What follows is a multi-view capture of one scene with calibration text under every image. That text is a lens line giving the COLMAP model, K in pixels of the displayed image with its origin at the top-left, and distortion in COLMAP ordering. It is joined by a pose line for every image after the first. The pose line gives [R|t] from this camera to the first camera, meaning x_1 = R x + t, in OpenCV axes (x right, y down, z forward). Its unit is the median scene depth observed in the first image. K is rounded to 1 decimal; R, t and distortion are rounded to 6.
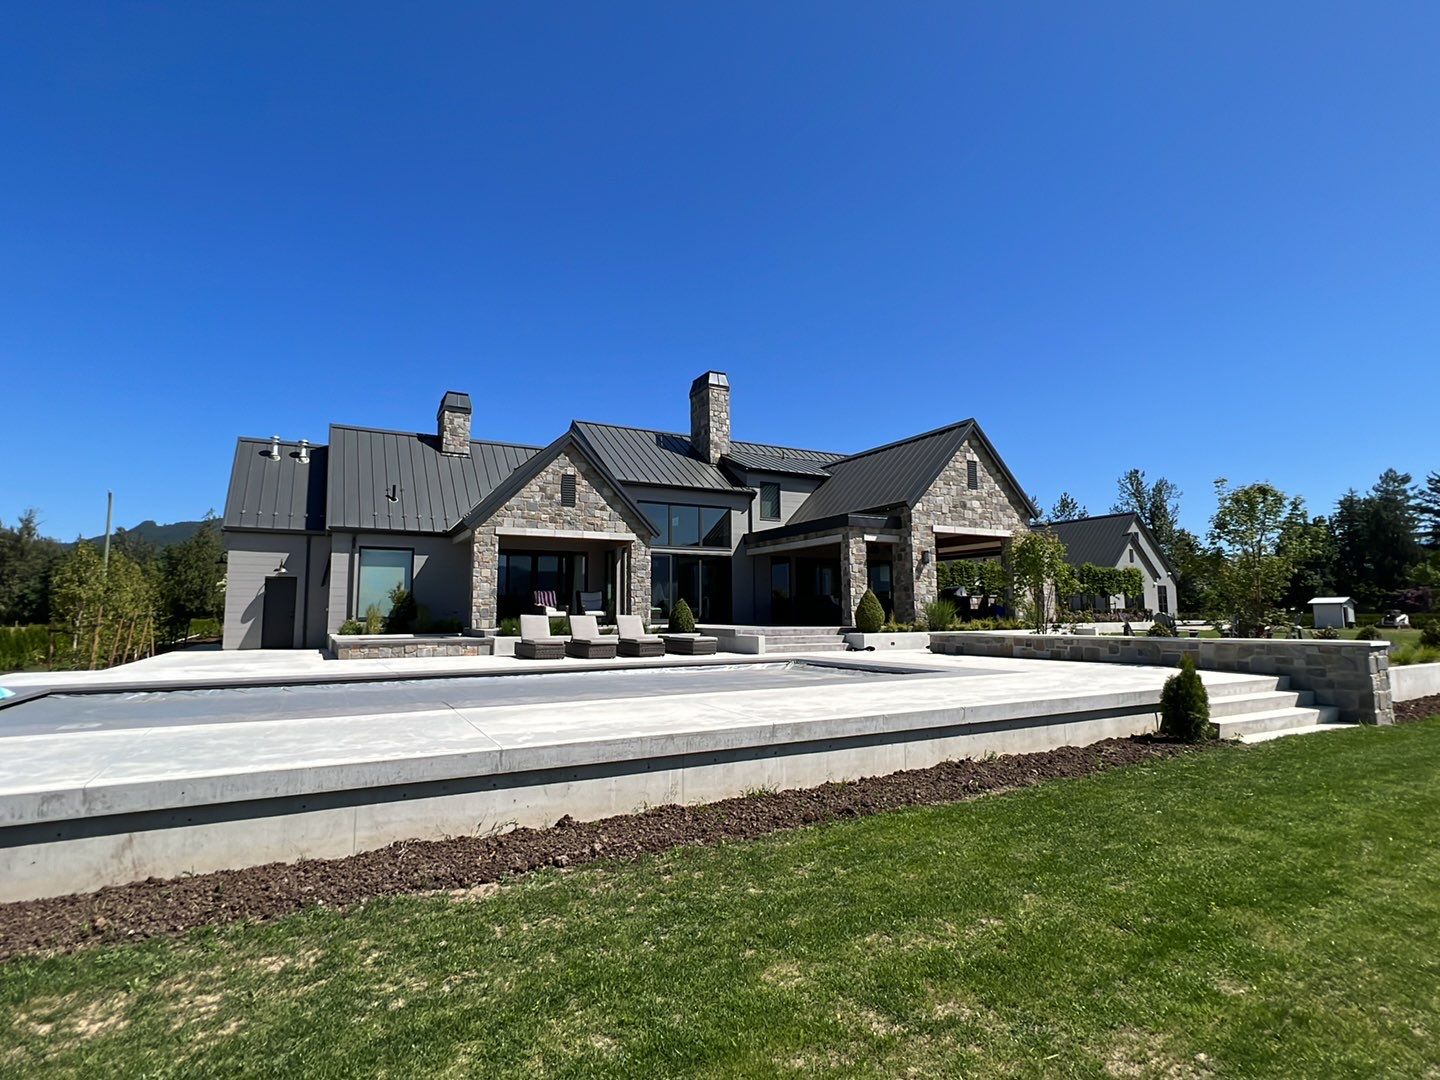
lens RADIAL K [[735.9, 0, 721.2], [0, 735.9, 539.2], [0, 0, 1]] dist [-0.002501, 0.001291]
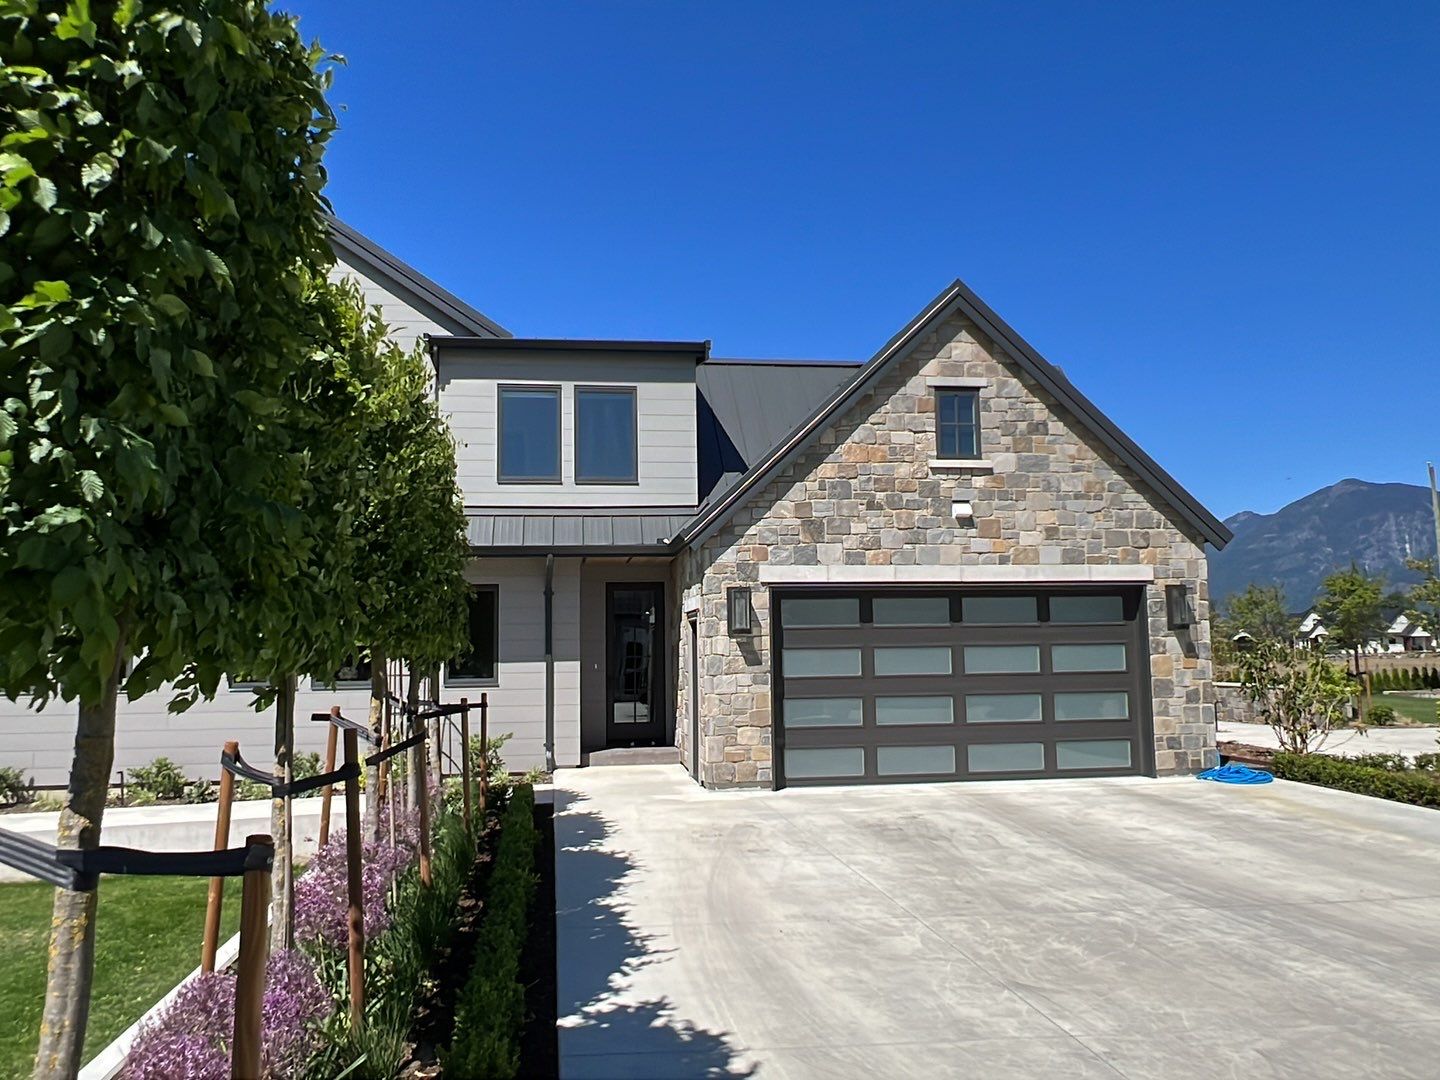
lens RADIAL K [[1133.7, 0, 719.1], [0, 1133.7, 535.0], [0, 0, 1]] dist [0.003290, 0.002258]
pose [[-0.361621, -0.090627, -0.927910, 0.864393], [0.111056, 0.983991, -0.139385, 0.157134], [0.925687, -0.153455, -0.345768, 1.993773]]
